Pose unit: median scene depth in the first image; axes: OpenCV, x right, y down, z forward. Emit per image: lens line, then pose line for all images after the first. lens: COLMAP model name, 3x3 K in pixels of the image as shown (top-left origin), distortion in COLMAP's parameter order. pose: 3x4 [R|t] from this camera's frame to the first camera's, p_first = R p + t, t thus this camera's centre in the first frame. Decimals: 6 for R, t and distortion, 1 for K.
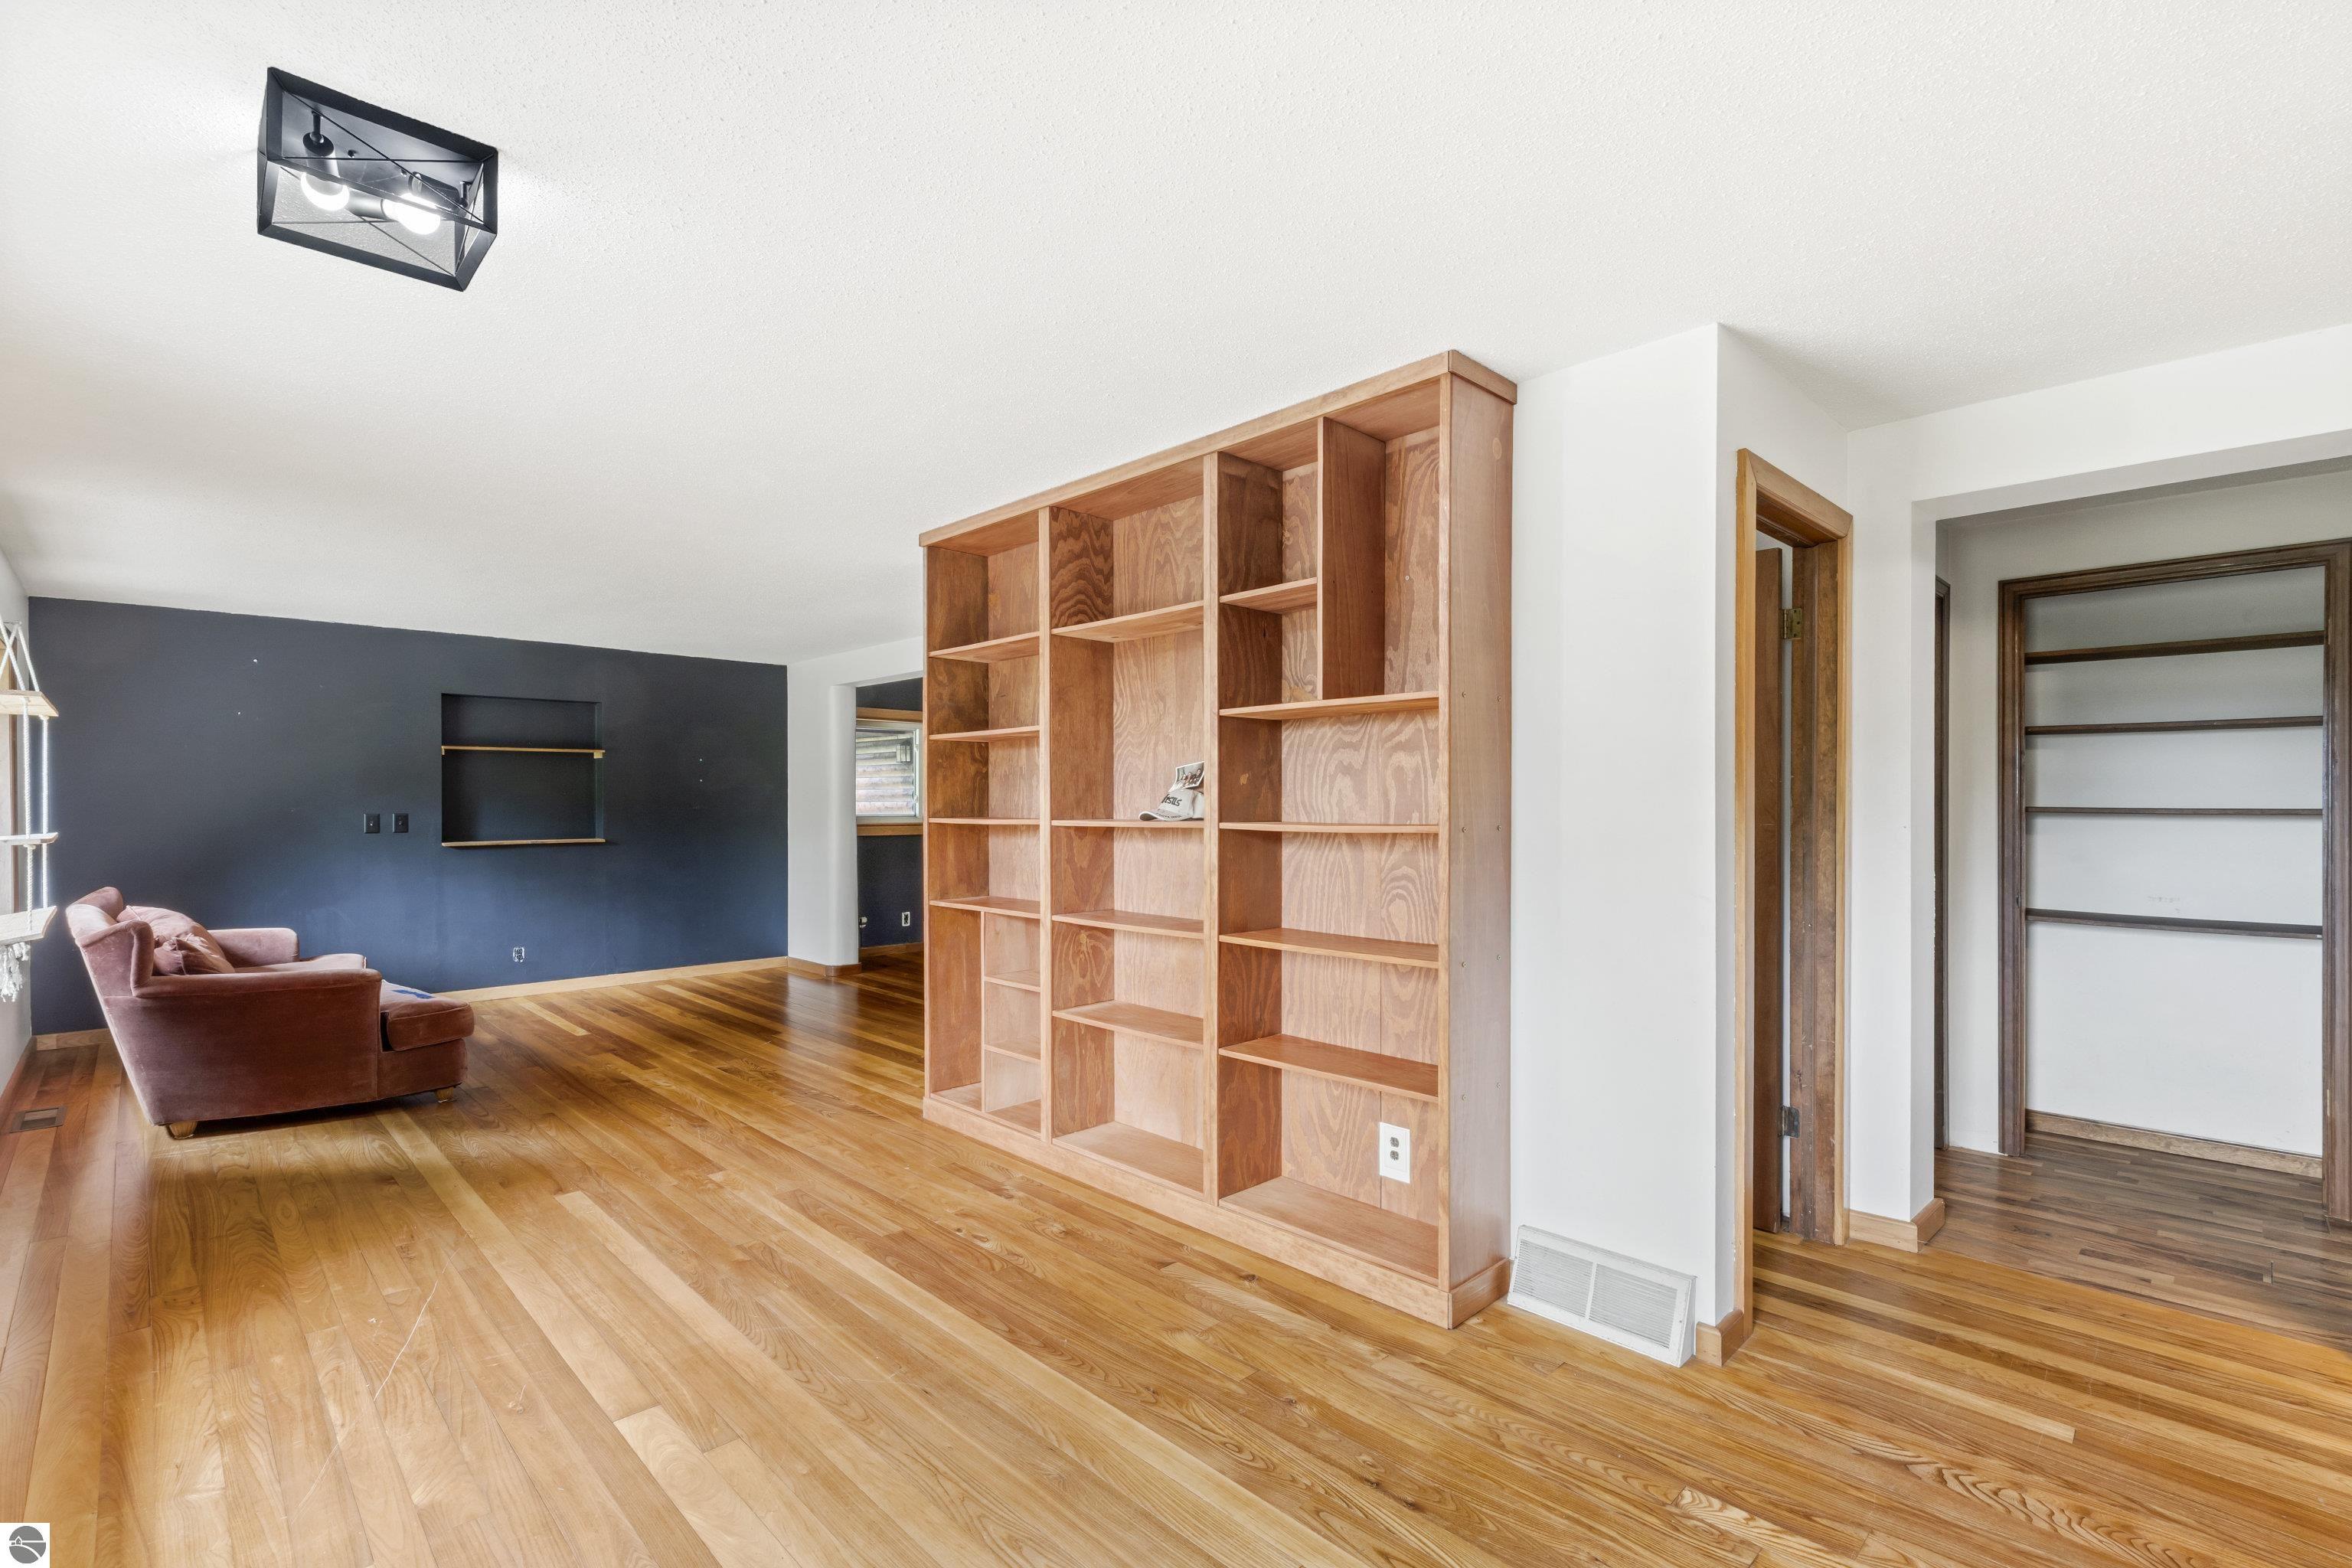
lens RADIAL K [[1069.7, 0, 1187.7], [0, 1069.7, 797.8], [0, 0, 1]] dist [0.009273, 0.000468]
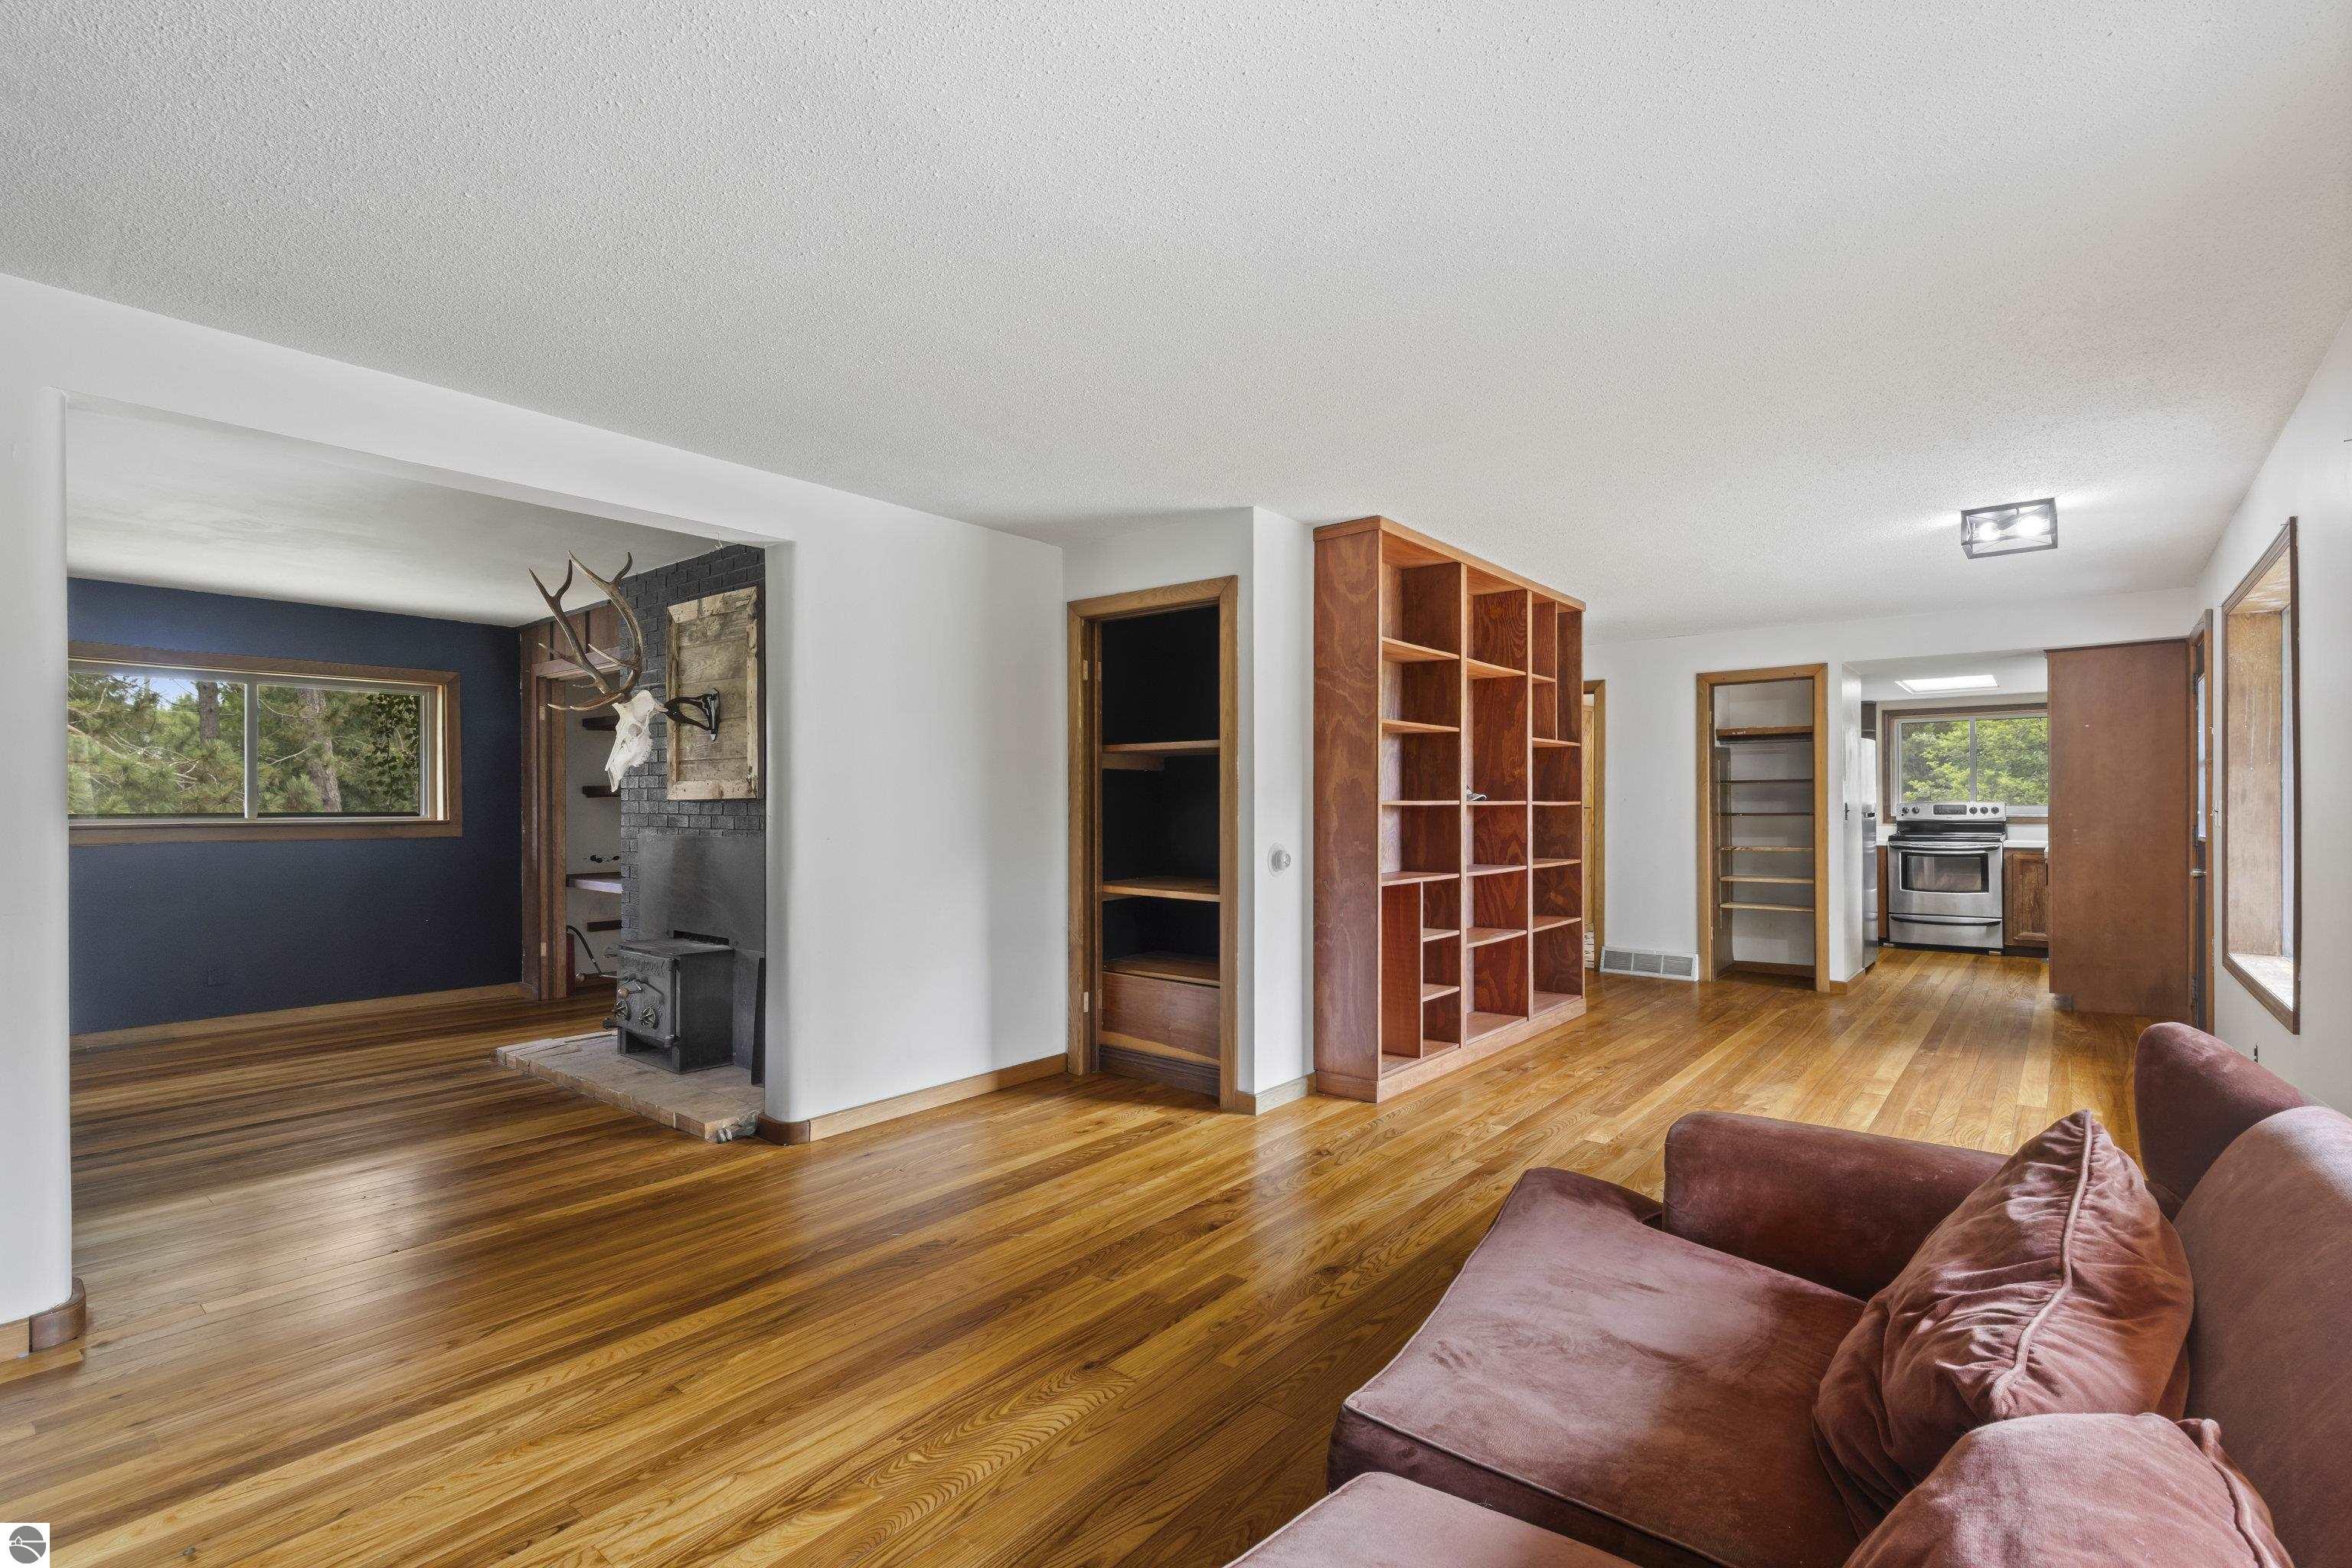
lens RADIAL K [[1069.7, 0, 1186.1], [0, 1069.7, 798.2], [0, 0, 1]] dist [0.009273, 0.000468]
pose [[-0.115867, 0.007158, 0.993239, -1.489444], [-0.003185, 0.999966, -0.007578, 0.034515], [-0.993260, -0.004042, -0.115840, 1.596593]]
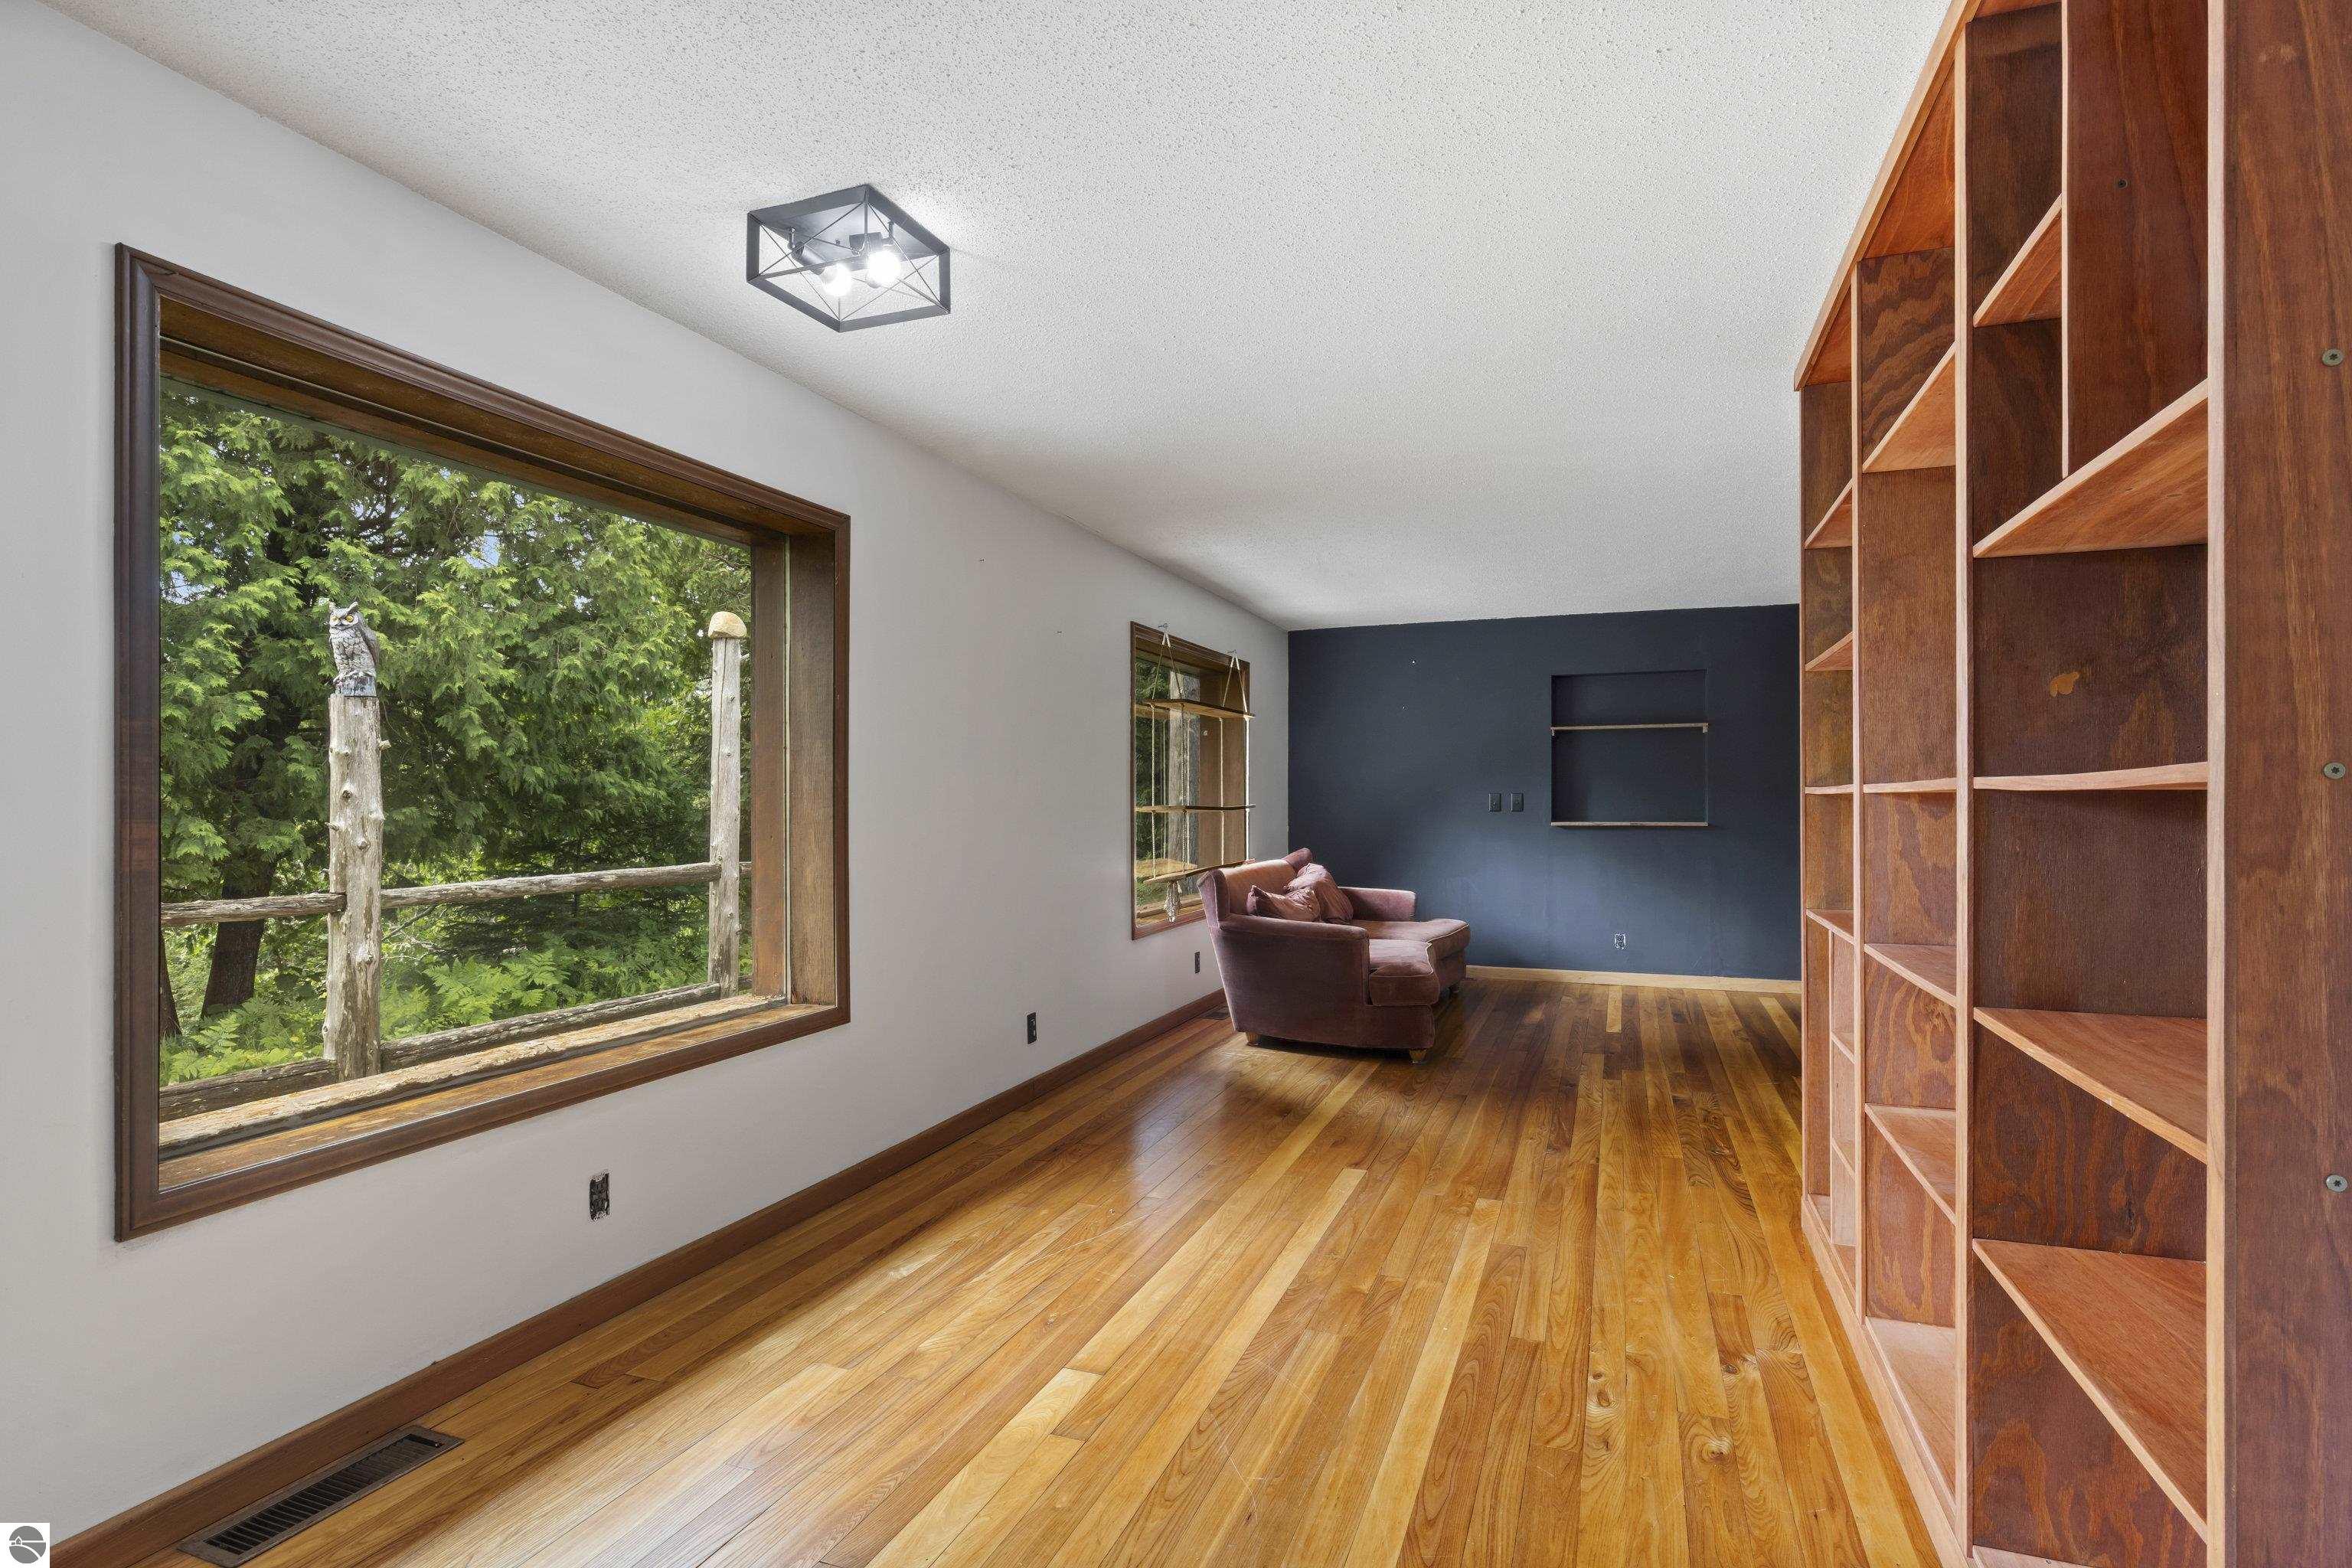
lens RADIAL K [[1182.6, 0, 1176.5], [0, 1182.6, 793.1], [0, 0, 1]] dist [-0.000622, -0.000184]
pose [[0.425573, -0.002682, -0.904920, 0.329415], [0.005185, 0.999986, -0.000525, 0.026074], [0.904909, -0.004469, 0.425582, 0.397810]]
